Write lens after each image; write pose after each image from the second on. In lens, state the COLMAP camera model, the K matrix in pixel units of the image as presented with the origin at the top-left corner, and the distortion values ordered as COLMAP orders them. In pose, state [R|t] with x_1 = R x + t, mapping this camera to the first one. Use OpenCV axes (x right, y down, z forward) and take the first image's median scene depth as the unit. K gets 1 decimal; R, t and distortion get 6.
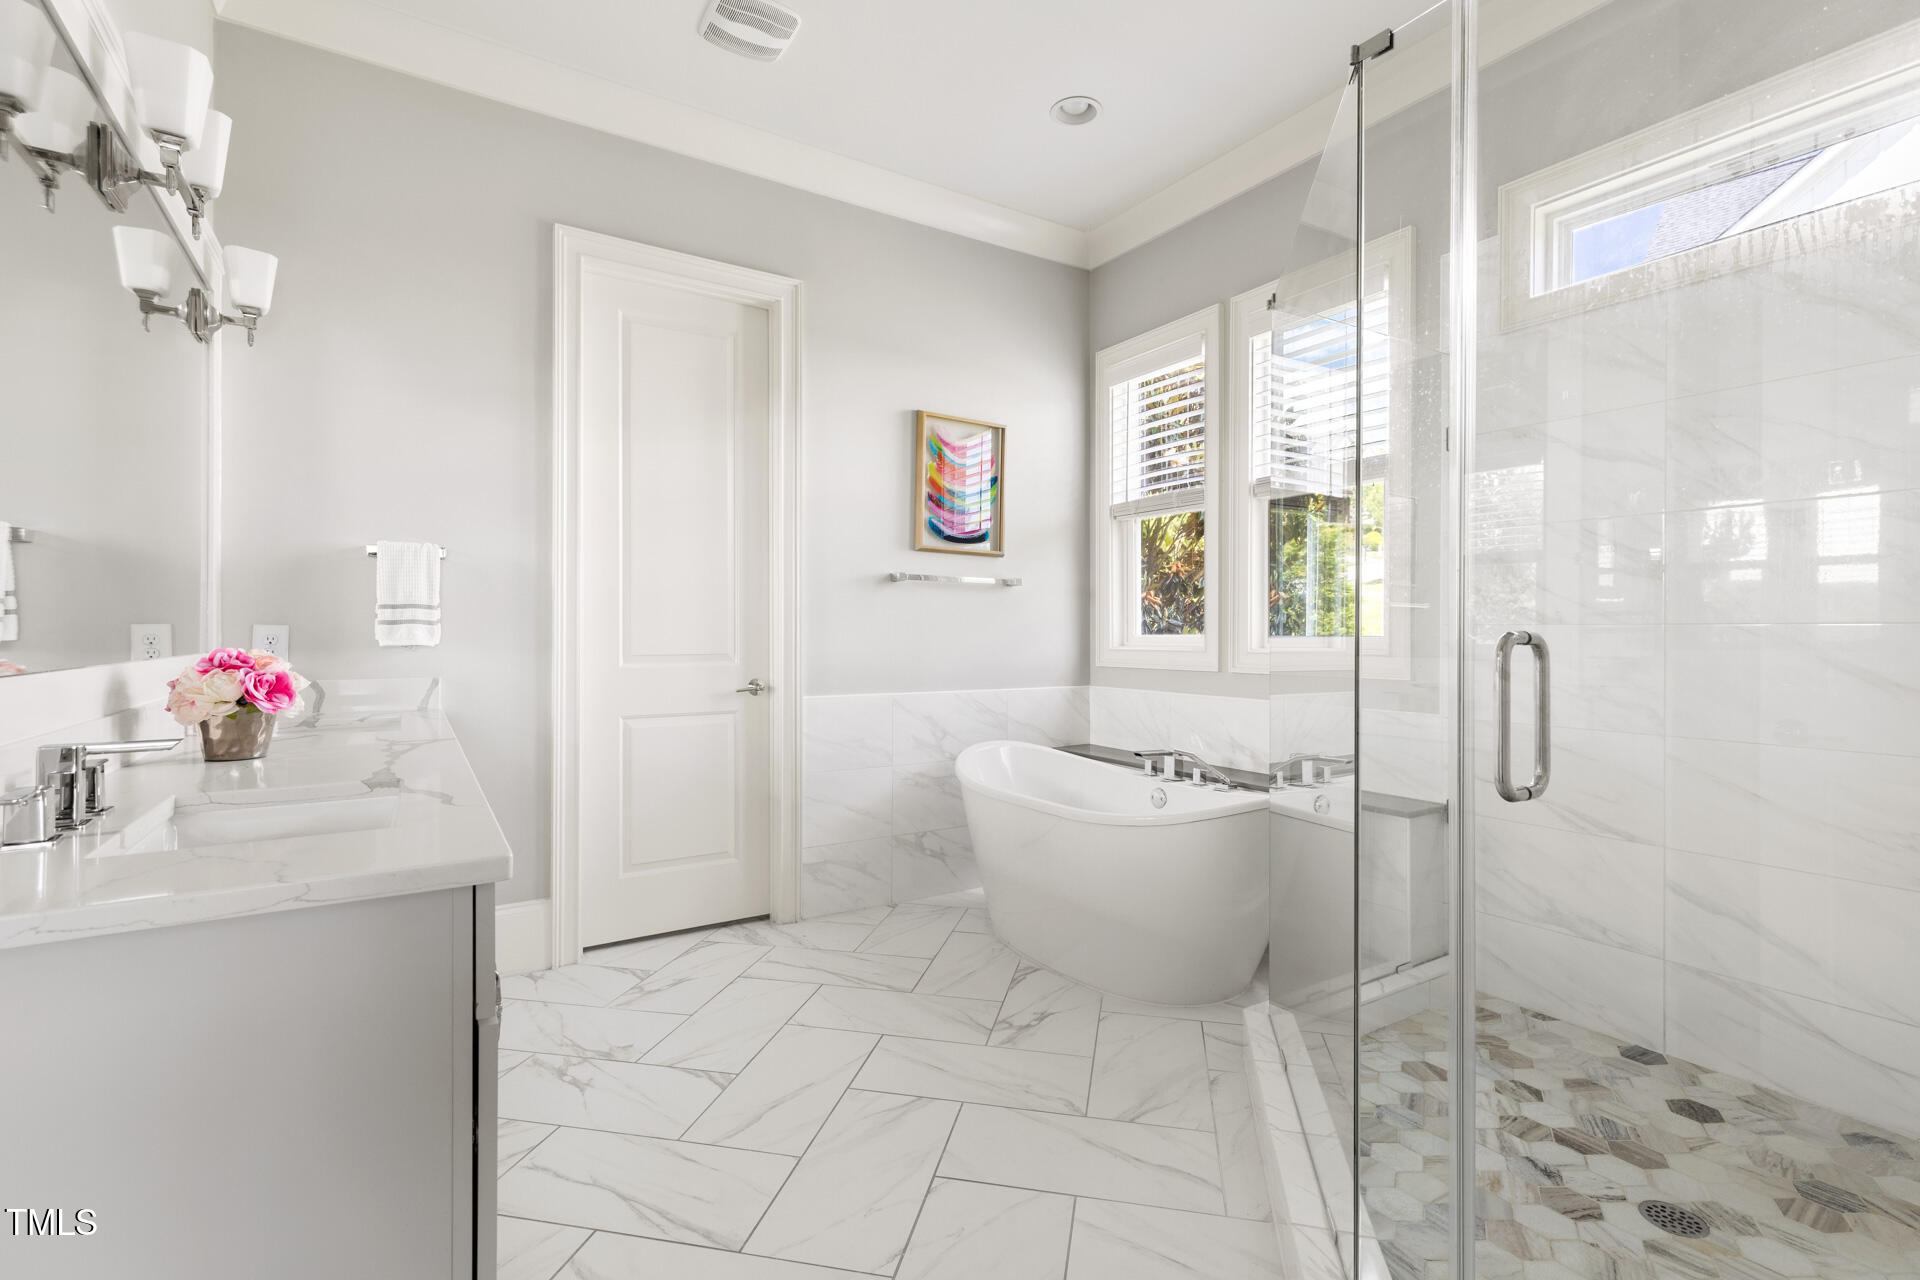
lens RADIAL K [[880.1, 0, 972.5], [0, 880.1, 630.6], [0, 0, 1]] dist [-0.001424, 0.000462]
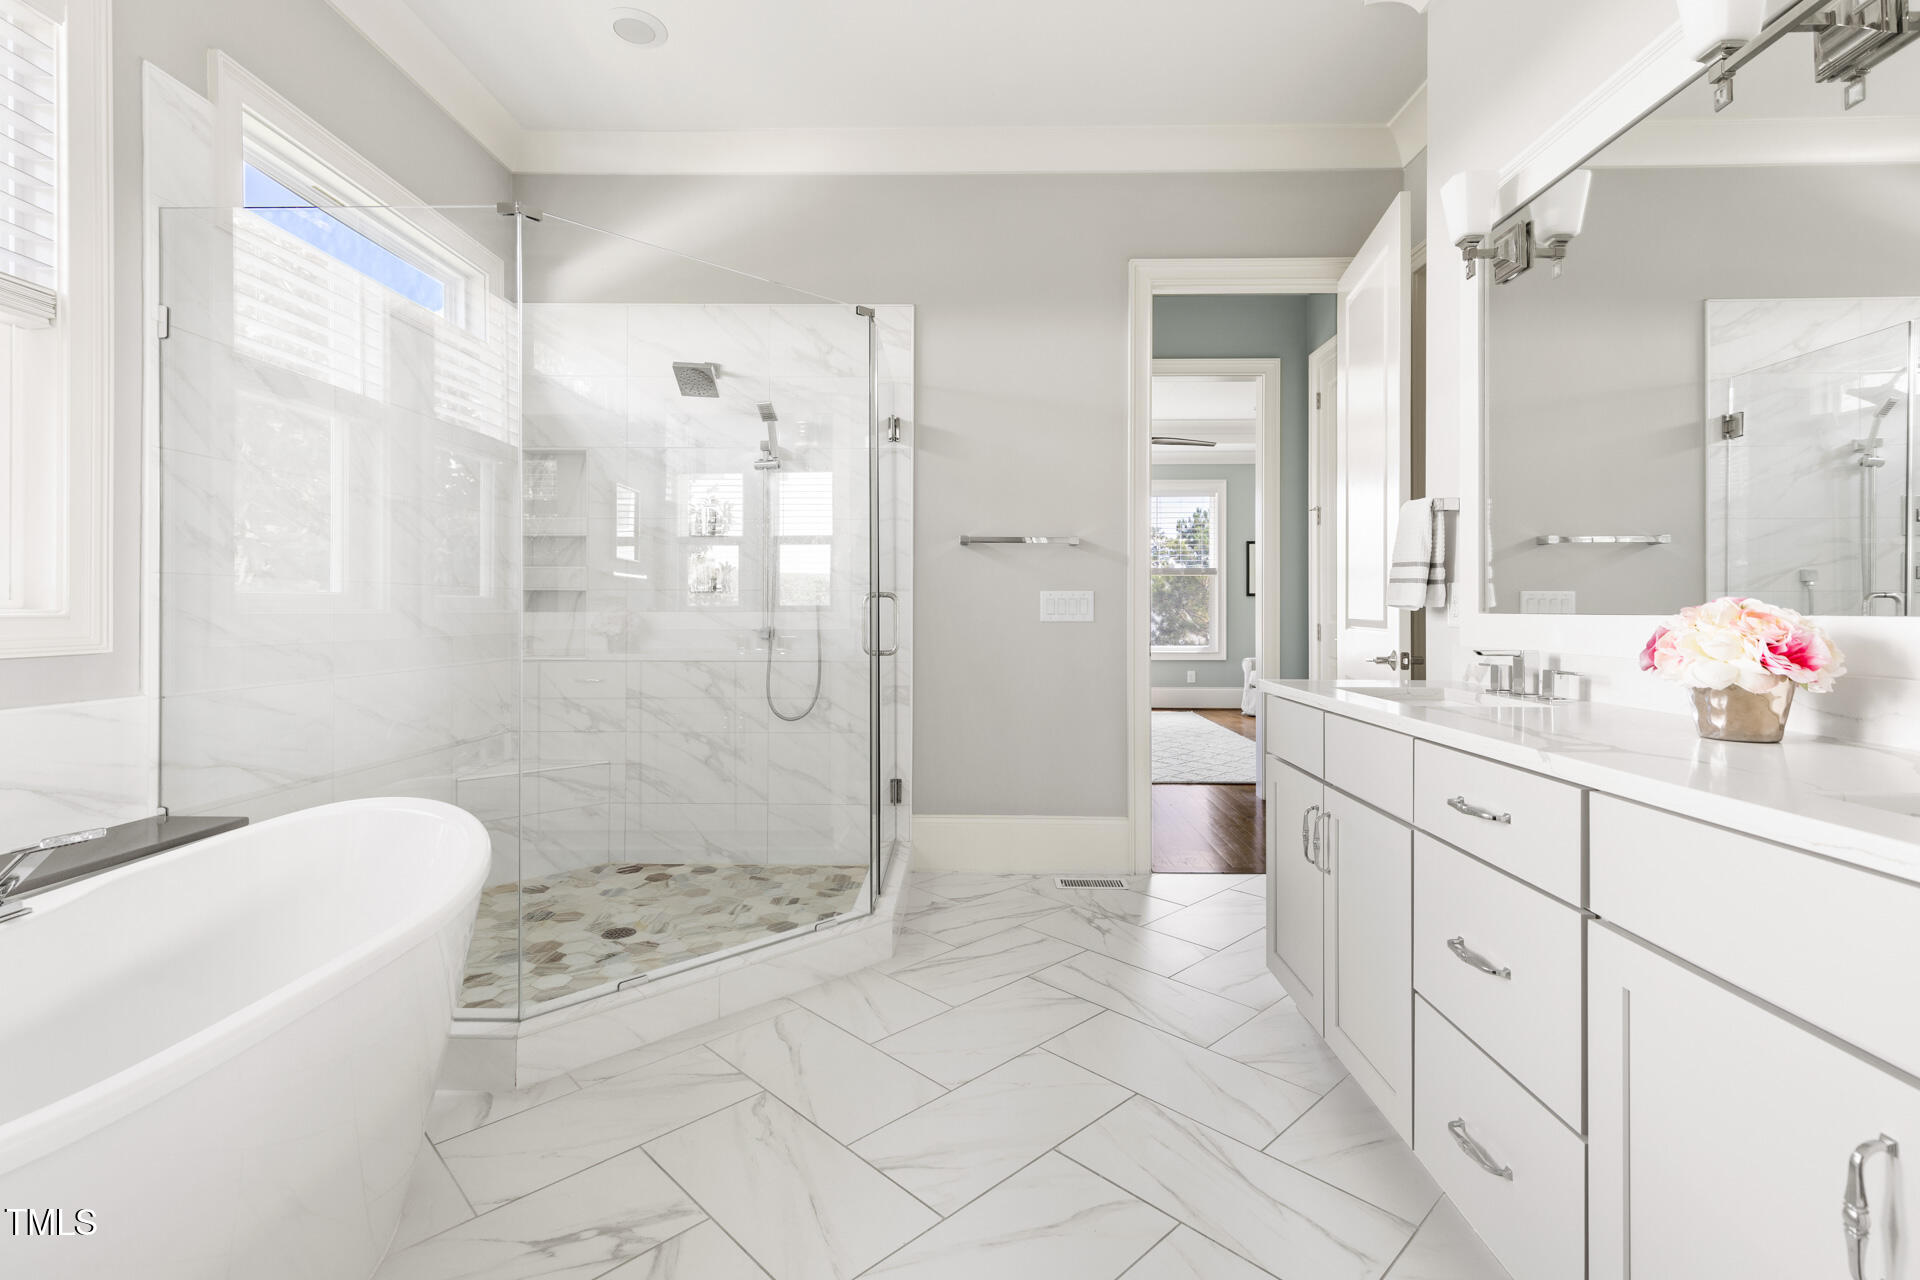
lens RADIAL K [[880.1, 0, 967.7], [0, 880.1, 624.1], [0, 0, 1]] dist [-0.001424, 0.000462]
pose [[-0.829989, -0.014111, 0.557601, -0.676237], [-0.004775, 0.999823, 0.018195, 0.034743], [-0.557759, 0.012439, -0.829910, 1.950497]]
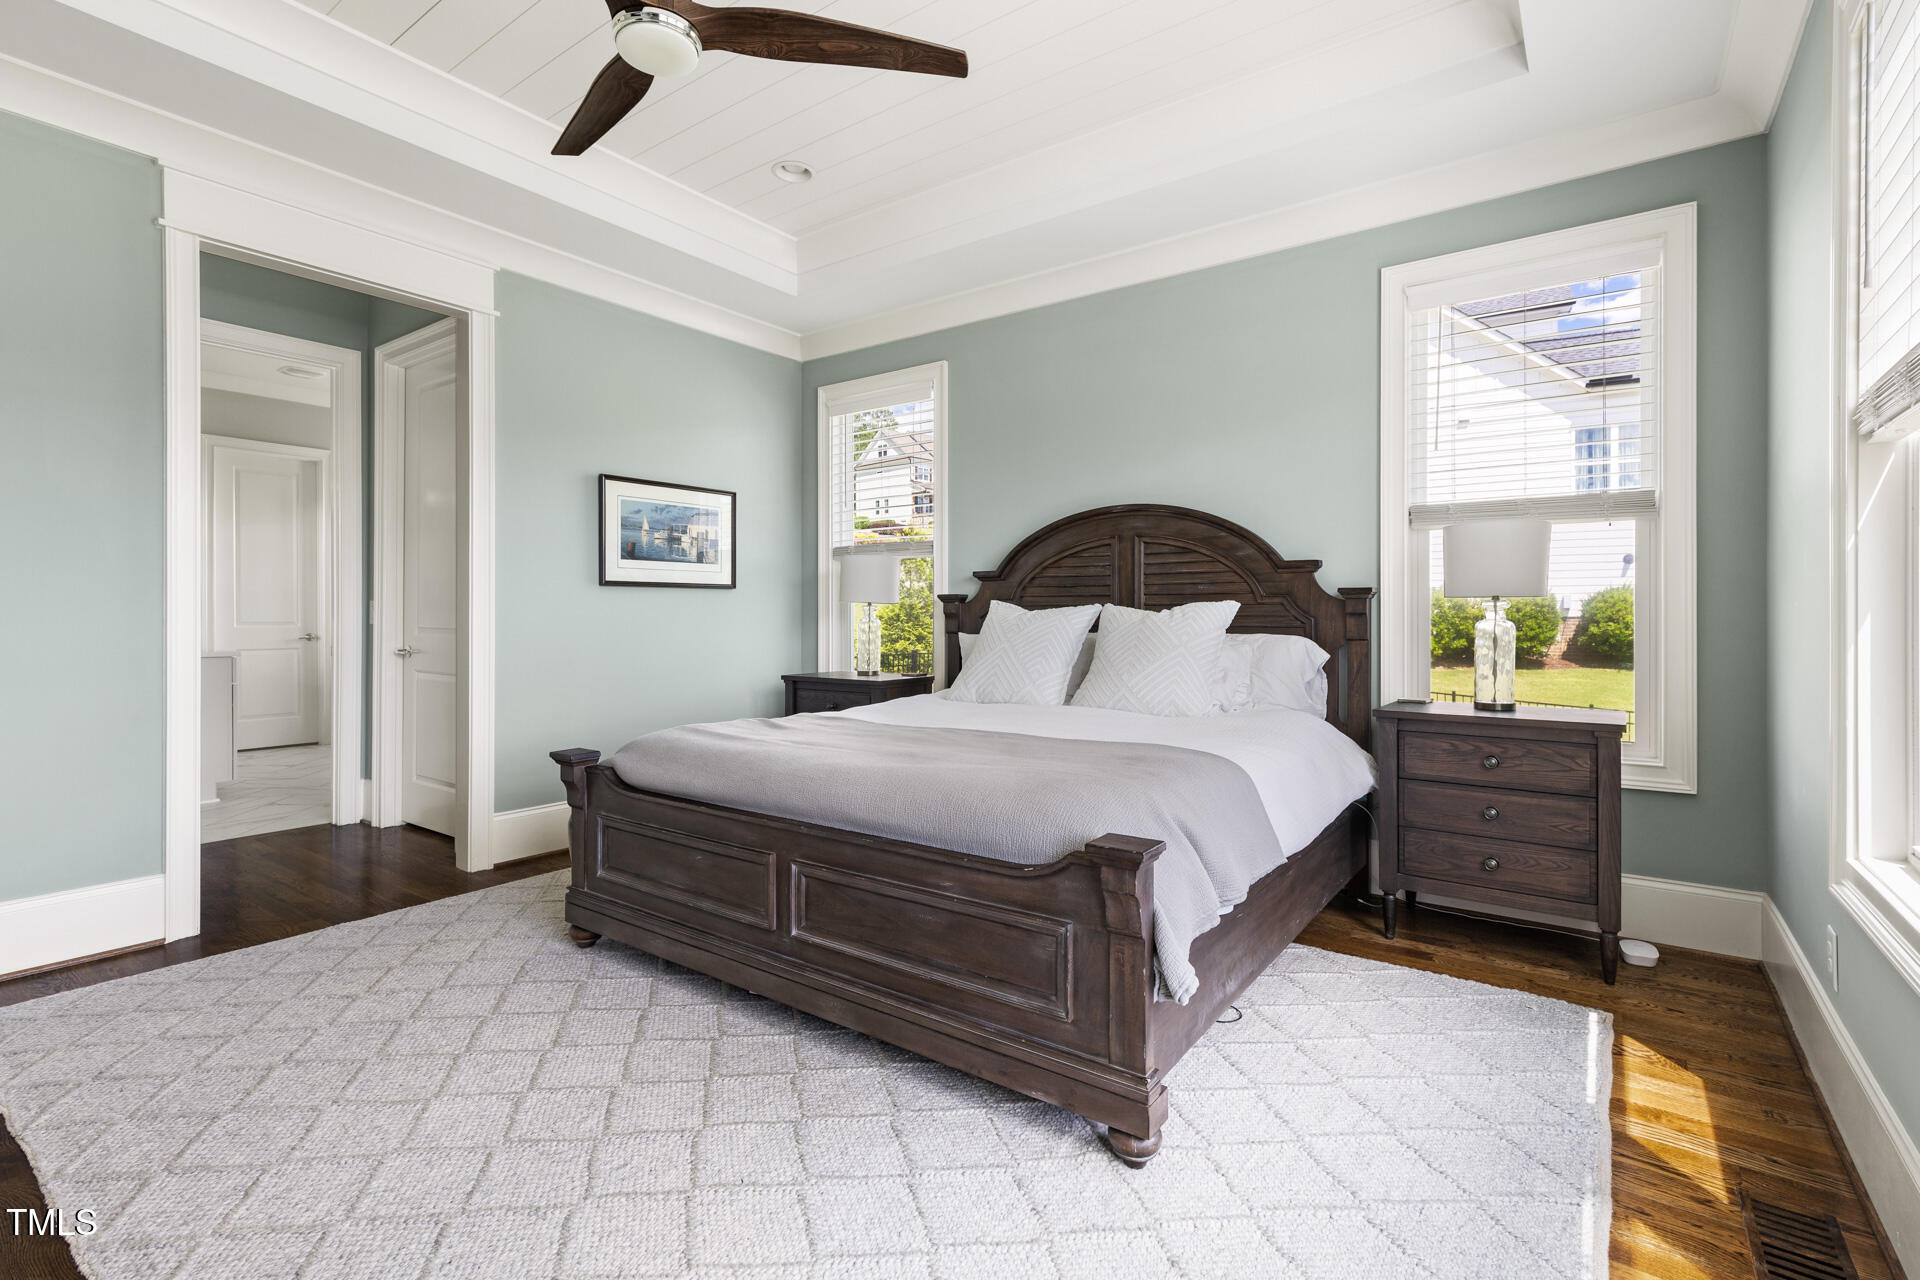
lens RADIAL K [[880.1, 0, 962.0], [0, 880.1, 625.8], [0, 0, 1]] dist [-0.001424, 0.000462]
pose [[0.930486, -0.004135, 0.366305, 0.440445], [-0.000158, 0.999932, 0.011688, 0.011505], [-0.366328, -0.010933, 0.930422, -1.550478]]
